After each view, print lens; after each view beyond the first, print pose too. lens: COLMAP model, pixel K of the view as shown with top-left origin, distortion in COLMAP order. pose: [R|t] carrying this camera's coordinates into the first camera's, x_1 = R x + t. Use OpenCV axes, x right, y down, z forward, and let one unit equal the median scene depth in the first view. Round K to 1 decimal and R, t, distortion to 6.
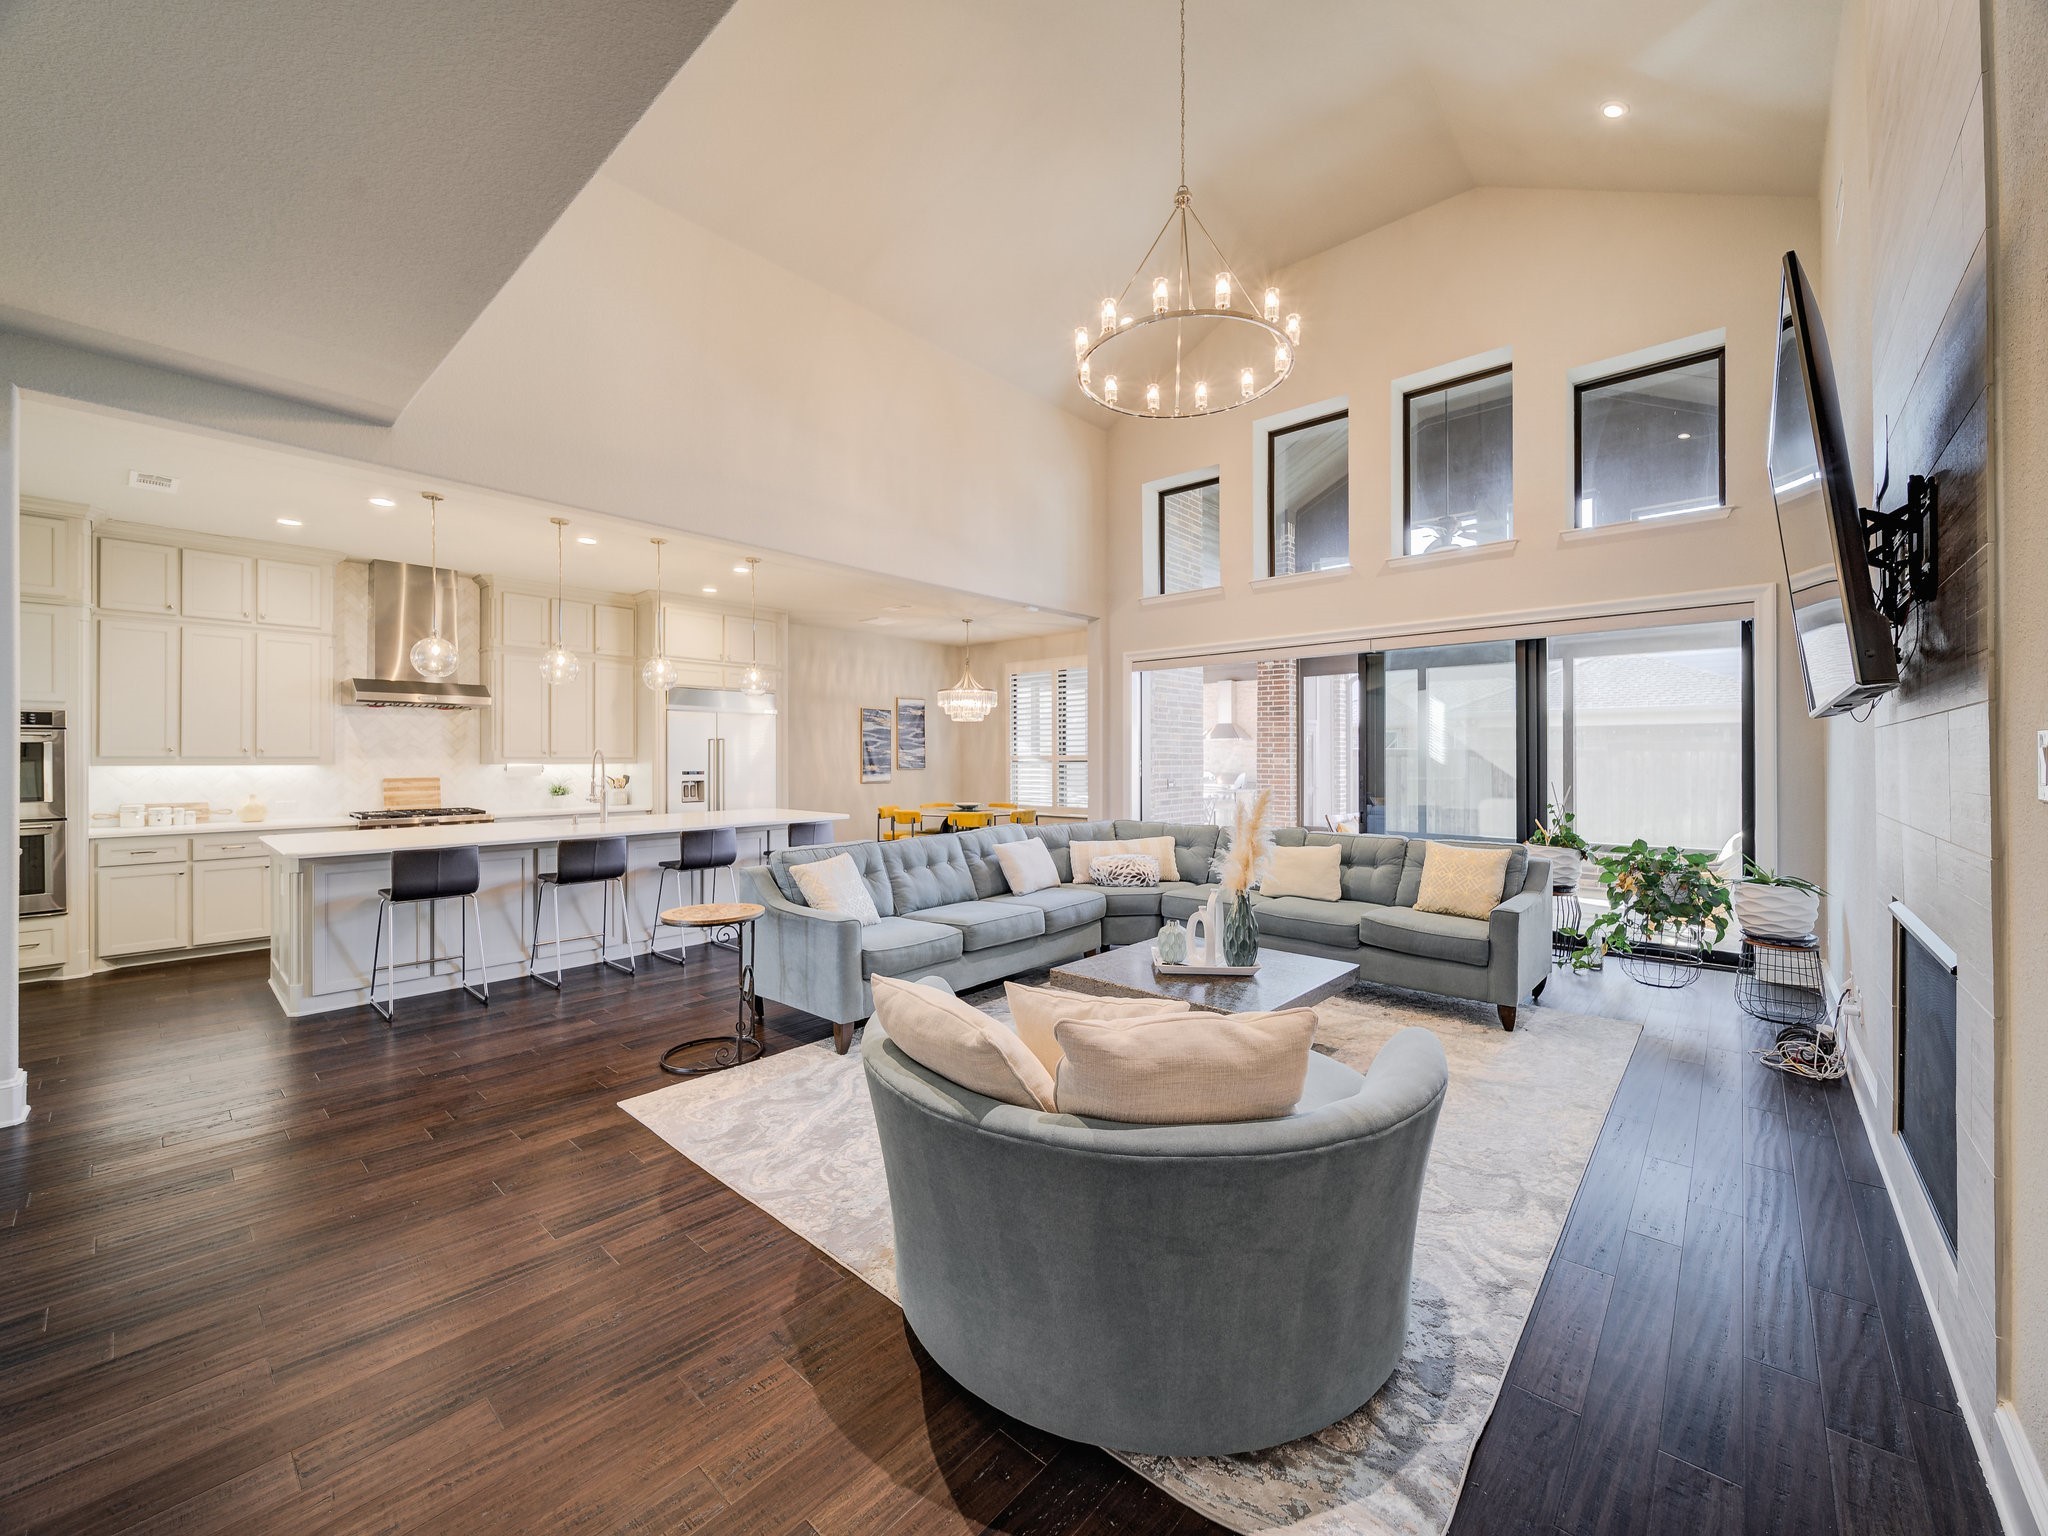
lens RADIAL K [[803.7, 0, 1032.6], [0, 803.7, 757.5], [0, 0, 1]] dist [-0.000388, -0.002061]
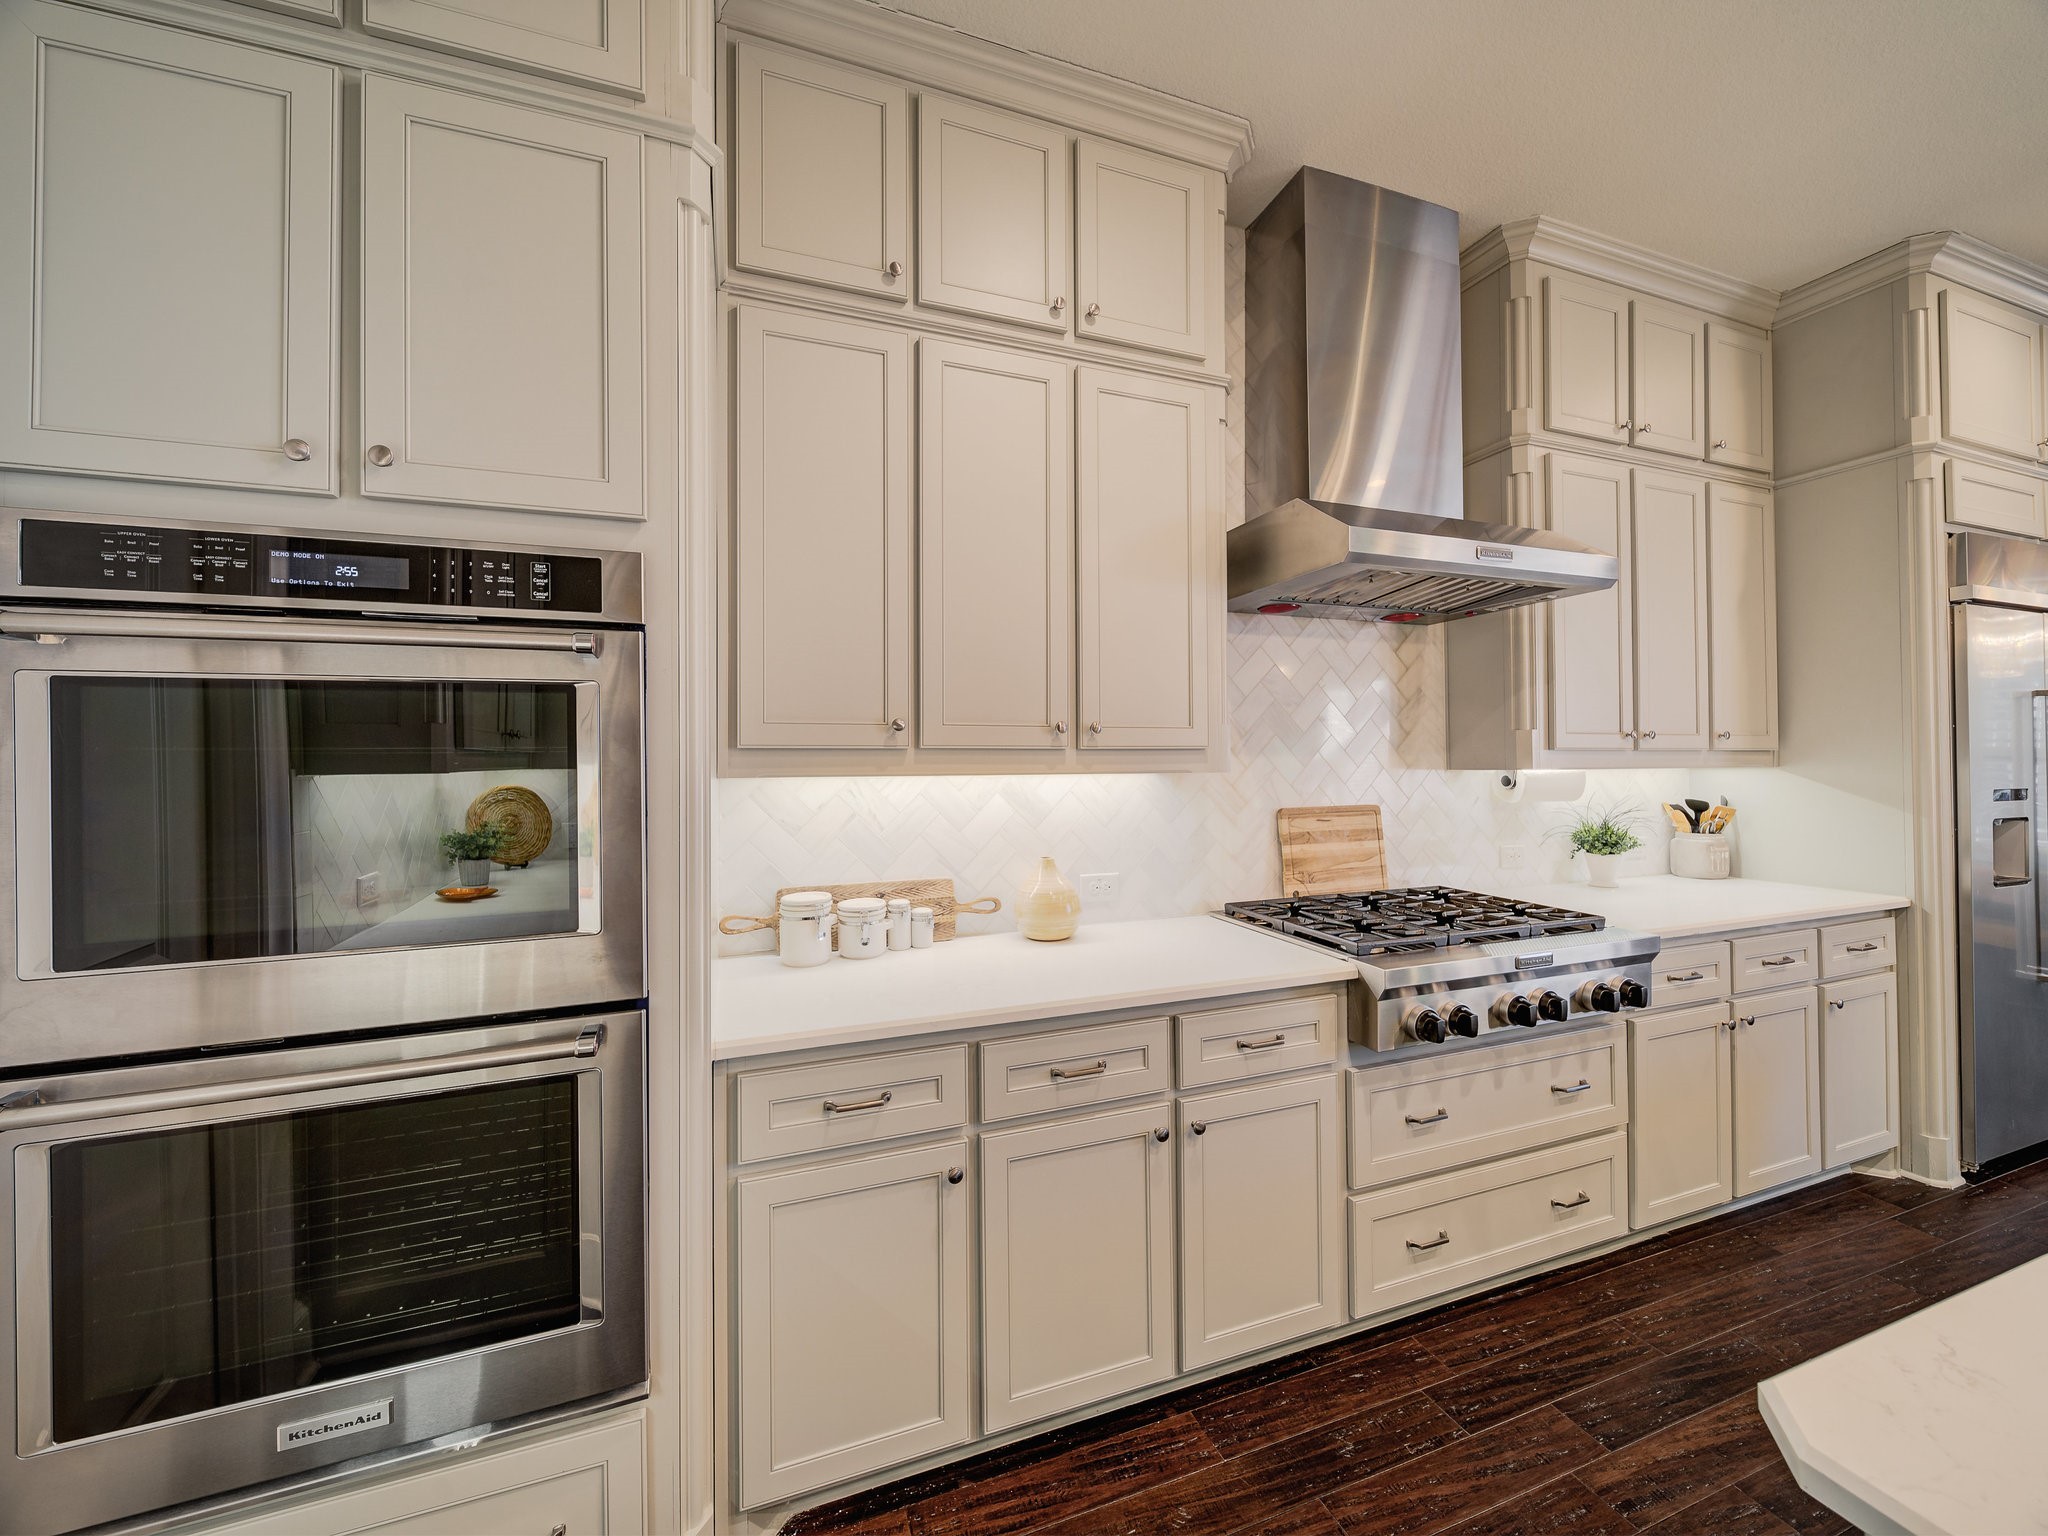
lens RADIAL K [[803.7, 0, 1032.8], [0, 803.7, 758.1], [0, 0, 1]] dist [-0.000388, -0.002061]
pose [[0.880986, -0.003792, -0.473127, -0.731818], [0.004107, 0.999991, -0.000368, 0.002677], [0.473125, -0.001619, 0.880994, 0.622004]]
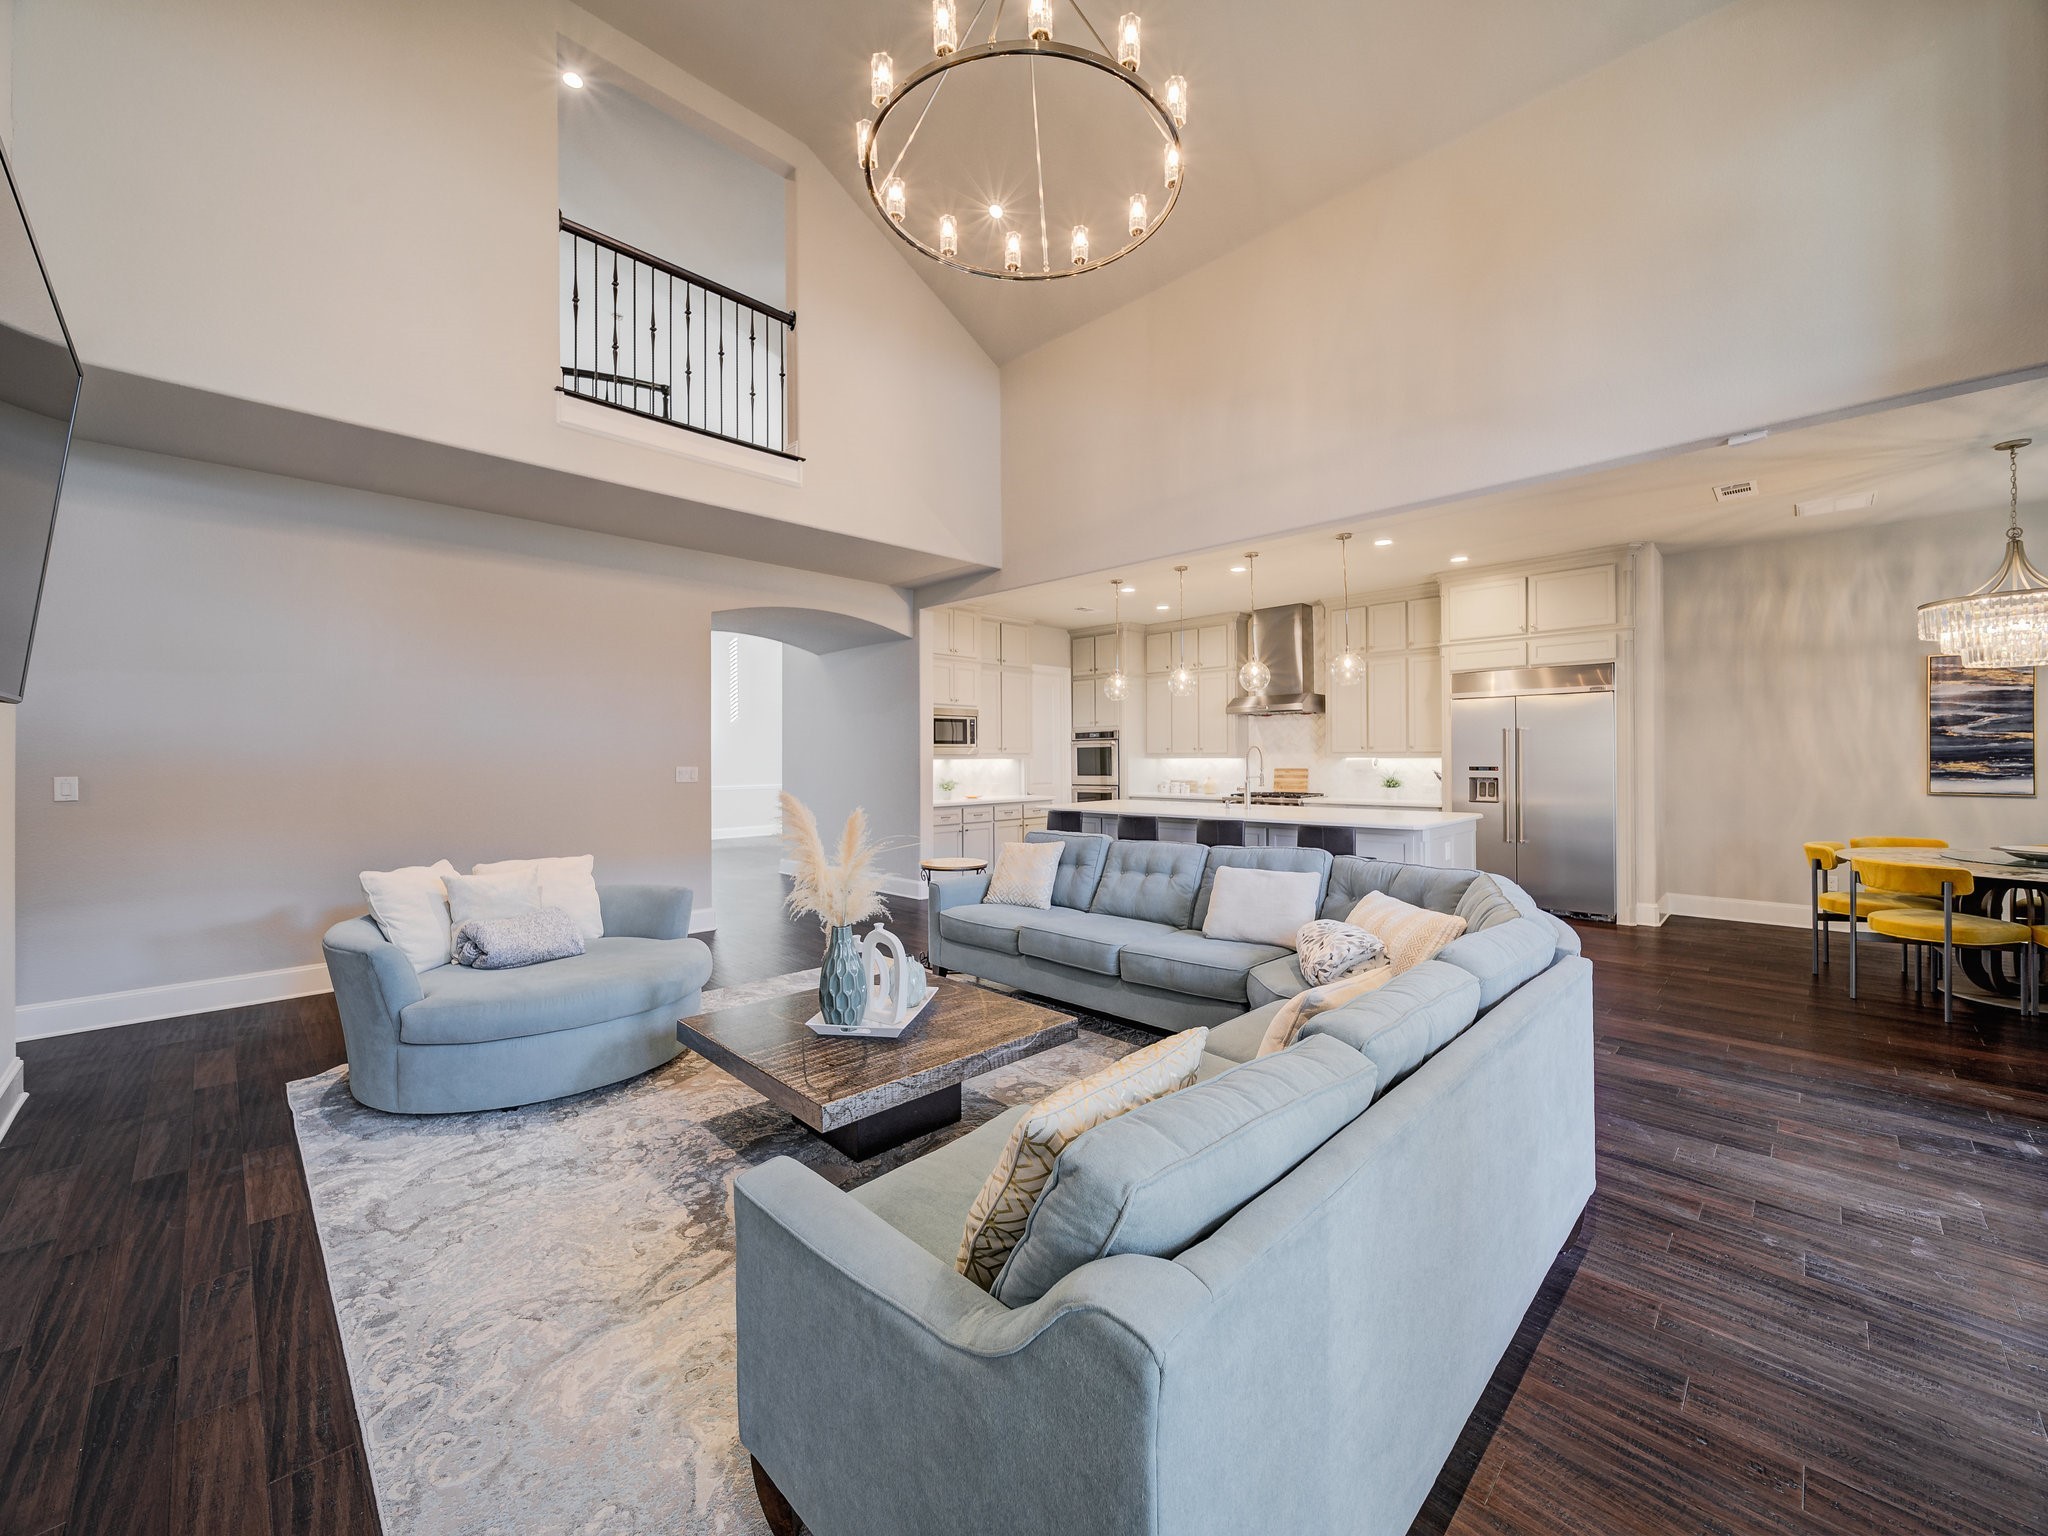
lens RADIAL K [[803.7, 0, 1027.1], [0, 803.7, 757.0], [0, 0, 1]] dist [-0.000388, -0.002061]
pose [[-0.067054, 0.002386, -0.997746, 0.566657], [0.007652, 0.999969, 0.001878, 0.001430], [0.997720, -0.007509, -0.067070, 0.673648]]
